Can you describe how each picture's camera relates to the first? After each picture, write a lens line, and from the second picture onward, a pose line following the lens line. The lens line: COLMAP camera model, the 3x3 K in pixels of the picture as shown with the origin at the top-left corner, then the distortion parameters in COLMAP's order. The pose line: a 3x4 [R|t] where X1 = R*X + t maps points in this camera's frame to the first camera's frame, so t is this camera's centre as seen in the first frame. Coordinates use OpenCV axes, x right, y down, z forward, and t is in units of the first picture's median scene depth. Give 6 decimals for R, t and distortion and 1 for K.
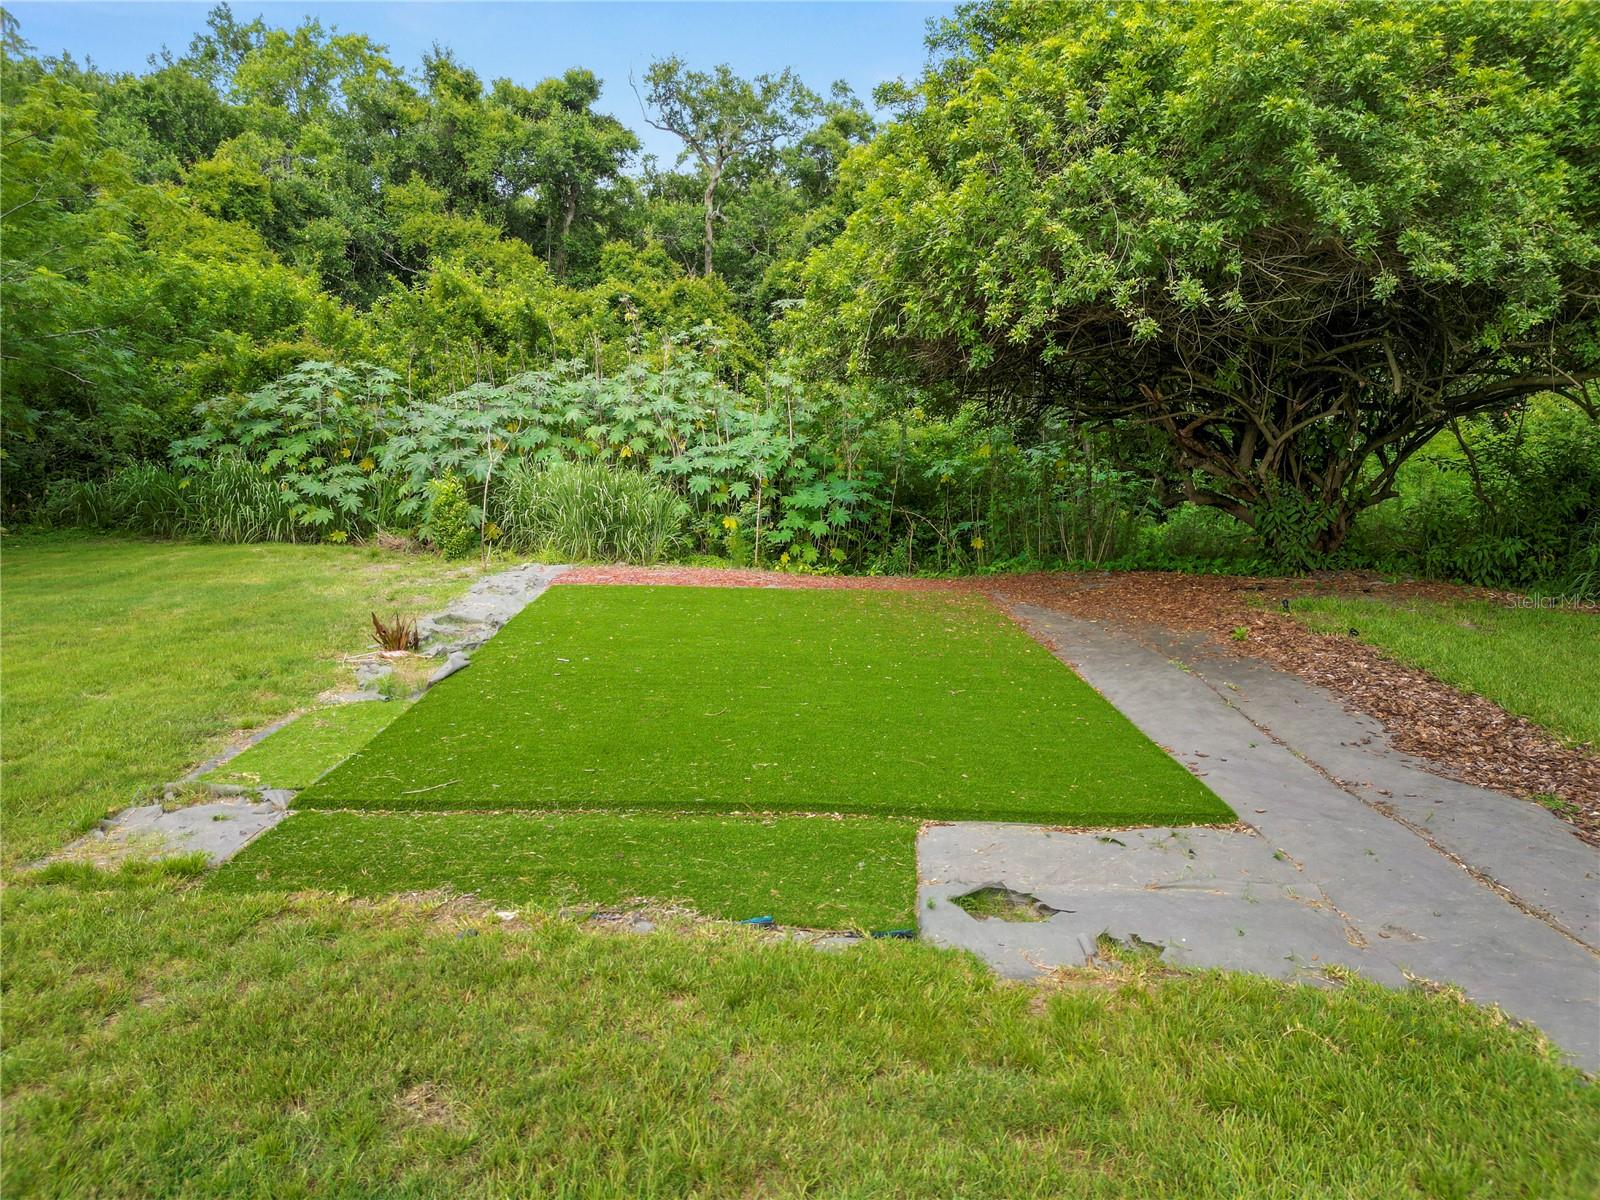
lens RADIAL K [[1118.4, 0, 794.8], [0, 1118.4, 604.9], [0, 0, 1]] dist [0.090520, -0.098741]
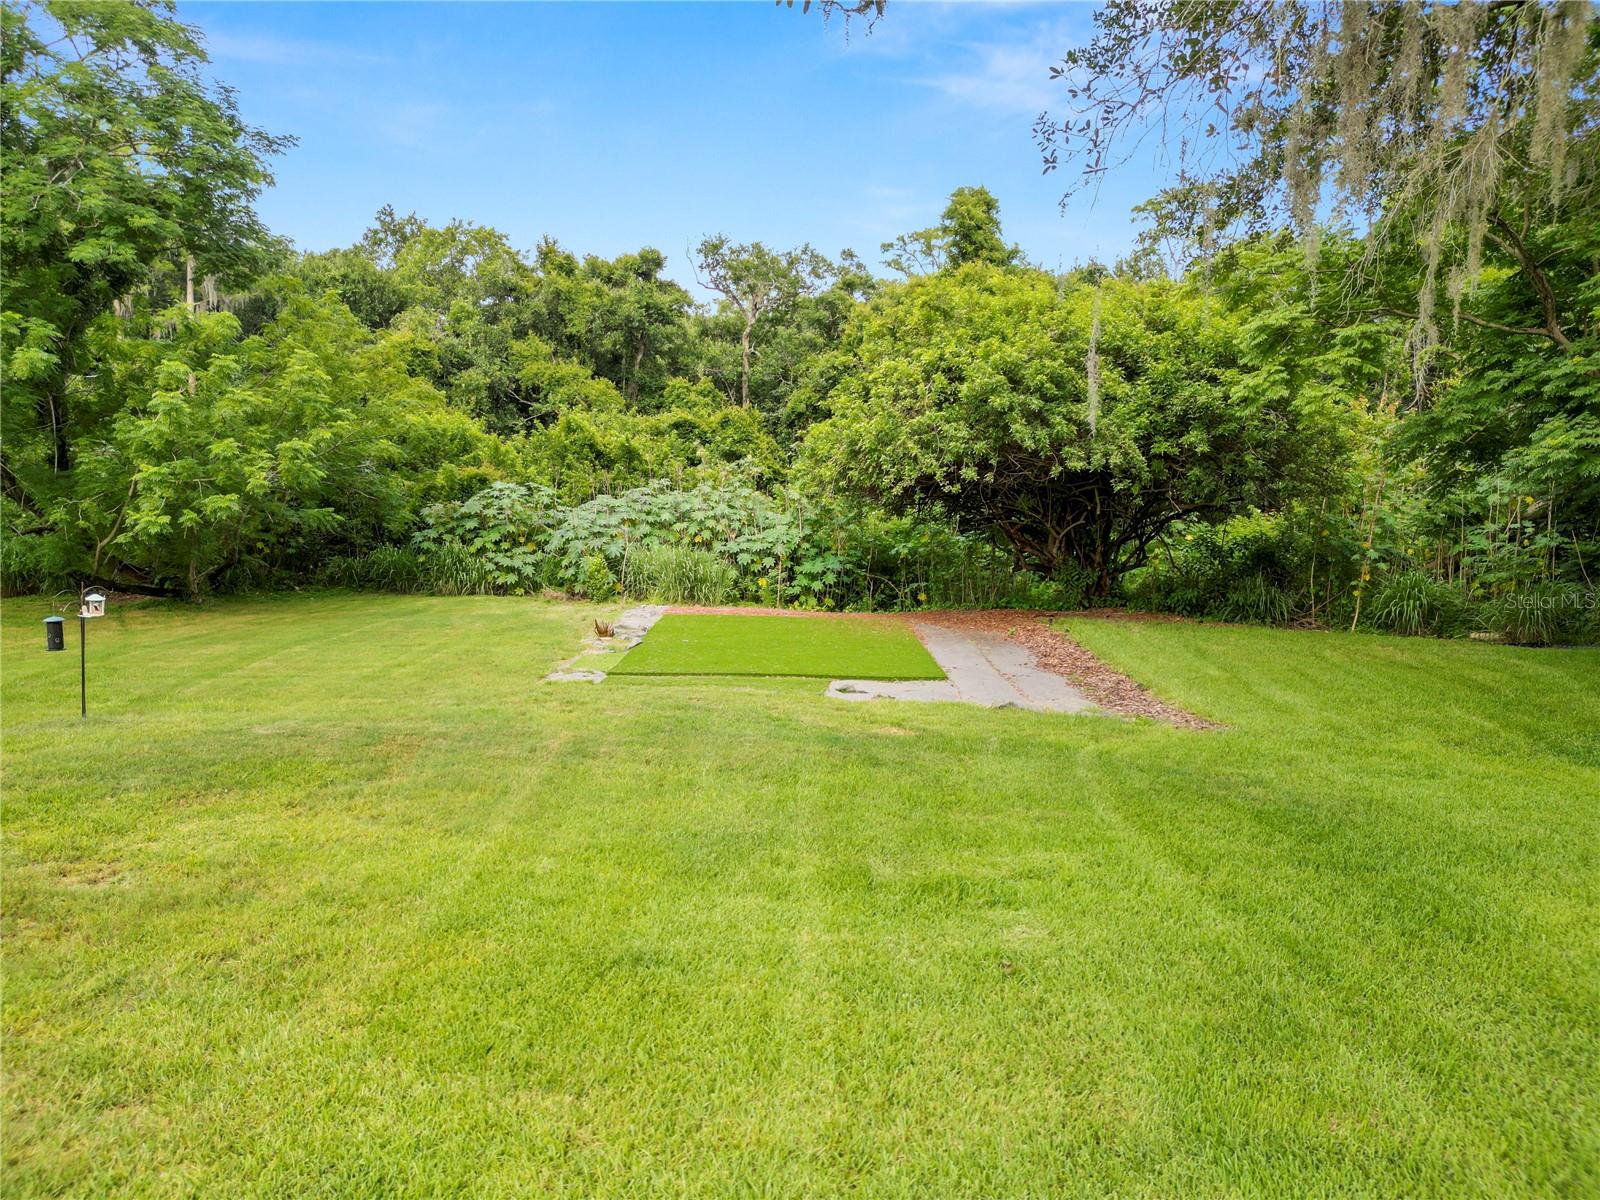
lens RADIAL K [[1118.4, 0, 794.8], [0, 1118.4, 604.9], [0, 0, 1]] dist [0.090520, -0.098741]
pose [[0.999688, 0.001437, -0.024931, 0.025945], [-0.003091, 0.997786, -0.066439, 0.058932], [0.024780, 0.066495, 0.997479, -0.540559]]
